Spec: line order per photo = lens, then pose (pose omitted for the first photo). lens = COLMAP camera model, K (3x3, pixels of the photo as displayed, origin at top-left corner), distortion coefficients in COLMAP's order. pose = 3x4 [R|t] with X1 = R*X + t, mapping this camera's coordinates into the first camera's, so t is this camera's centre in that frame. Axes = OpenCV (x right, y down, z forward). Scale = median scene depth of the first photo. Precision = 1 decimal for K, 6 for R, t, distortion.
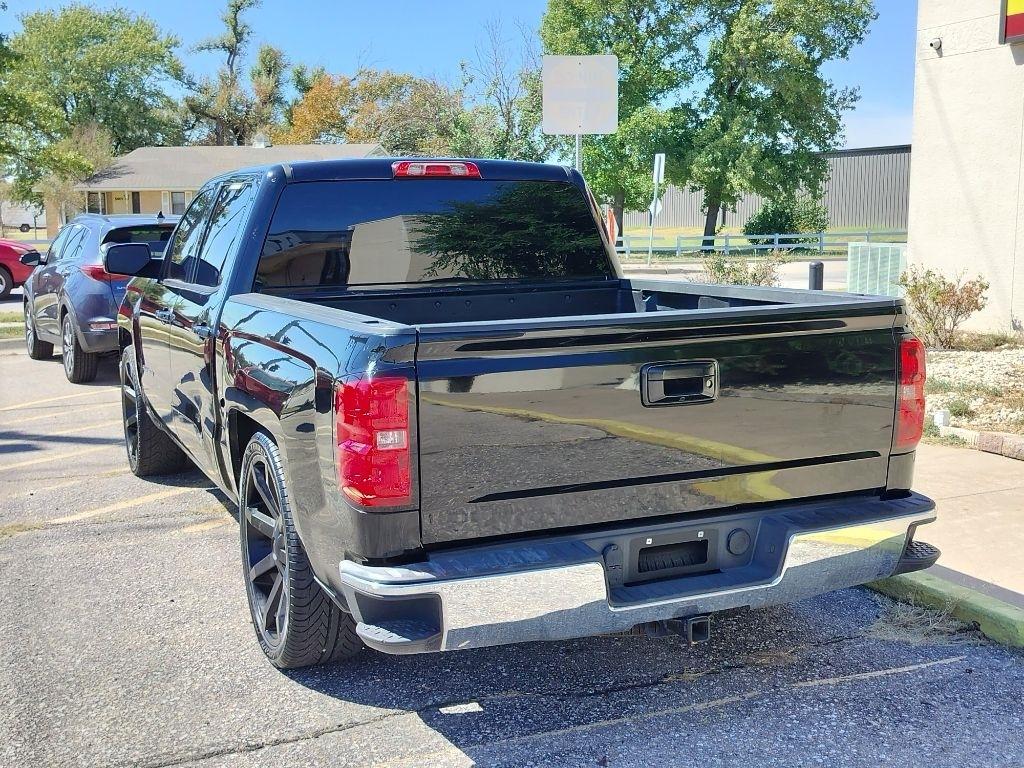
lens RADIAL K [[1202.1, 0, 512.4], [0, 1202.1, 382.2], [0, 0, 1]] dist [0.123489, -0.274438]
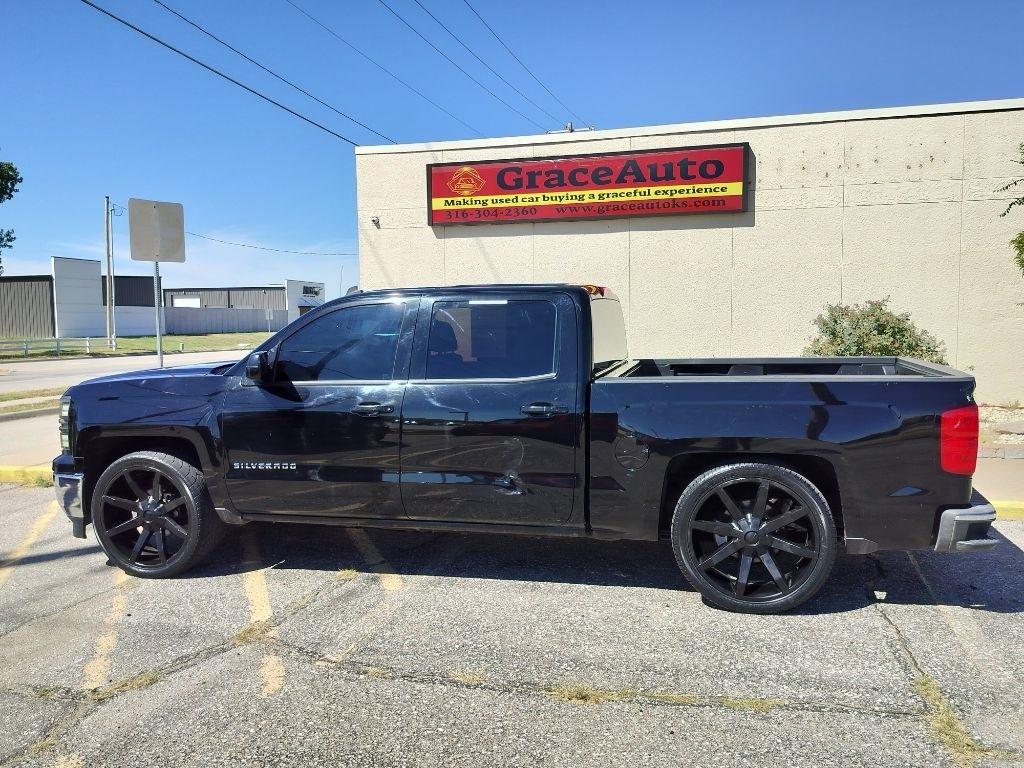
lens RADIAL K [[816.5, 0, 509.2], [0, 816.5, 386.3], [0, 0, 1]] dist [0.083475, -0.129724]
pose [[0.623990, -0.065183, 0.778709, -0.085187], [0.115694, 0.993239, -0.009567, -0.005658], [-0.772821, 0.096061, 0.627312, 0.040947]]
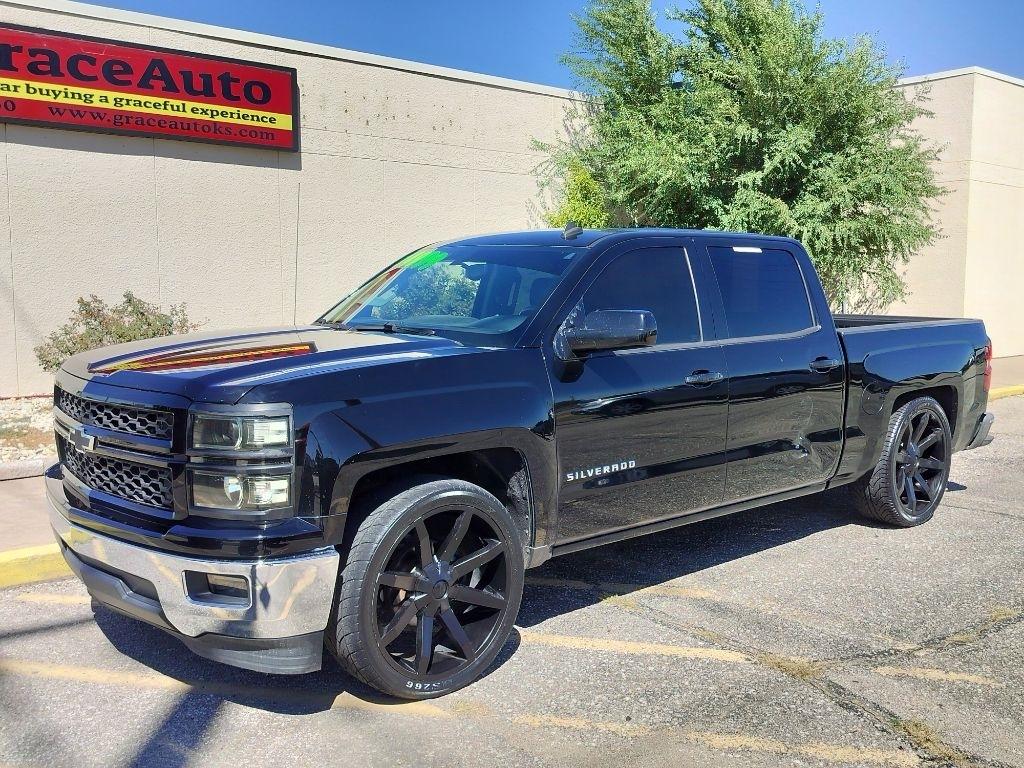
lens RADIAL K [[996.0, 0, 511.8], [0, 996.0, 382.1], [0, 0, 1]] dist [0.083852, -0.137840]
pose [[-0.298203, -0.088786, 0.950364, -0.102283], [0.131168, 0.982406, 0.132938, -0.018277], [-0.945447, 0.164300, -0.281311, 0.141575]]
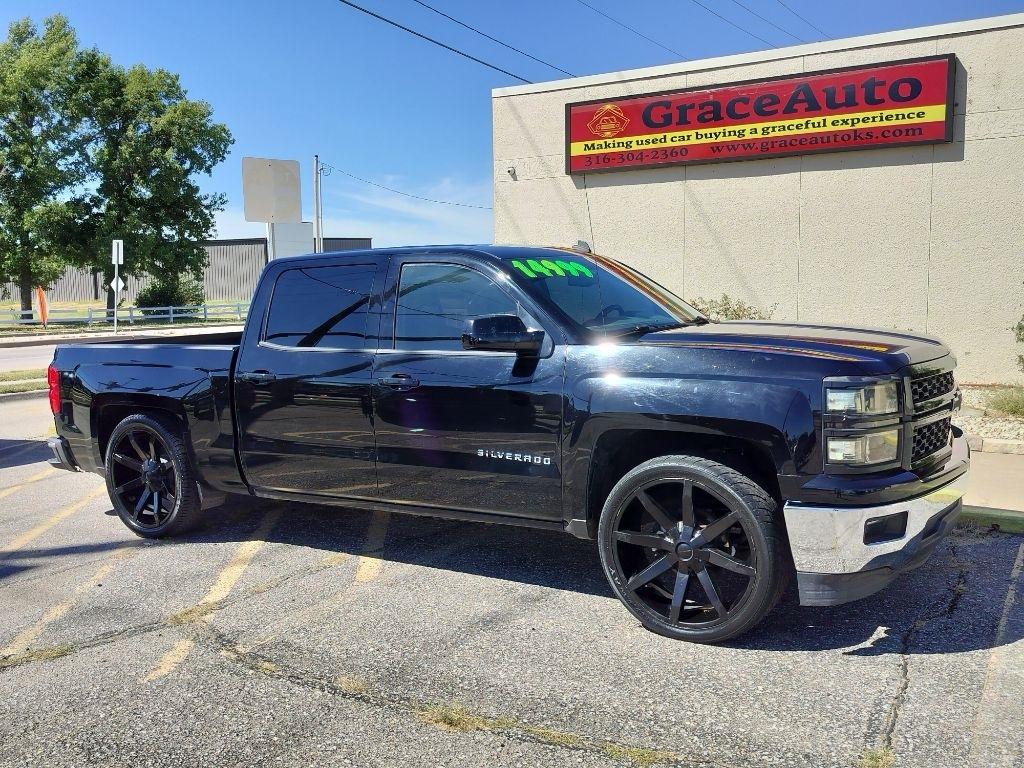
lens RADIAL K [[916.6, 0, 508.9], [0, 916.6, 383.4], [0, 0, 1]] dist [0.065274, -0.098369]
pose [[0.806689, -0.071811, 0.586597, -0.066436], [0.093387, 0.995608, -0.006544, -0.003679], [-0.583551, 0.060060, 0.809853, 0.026255]]
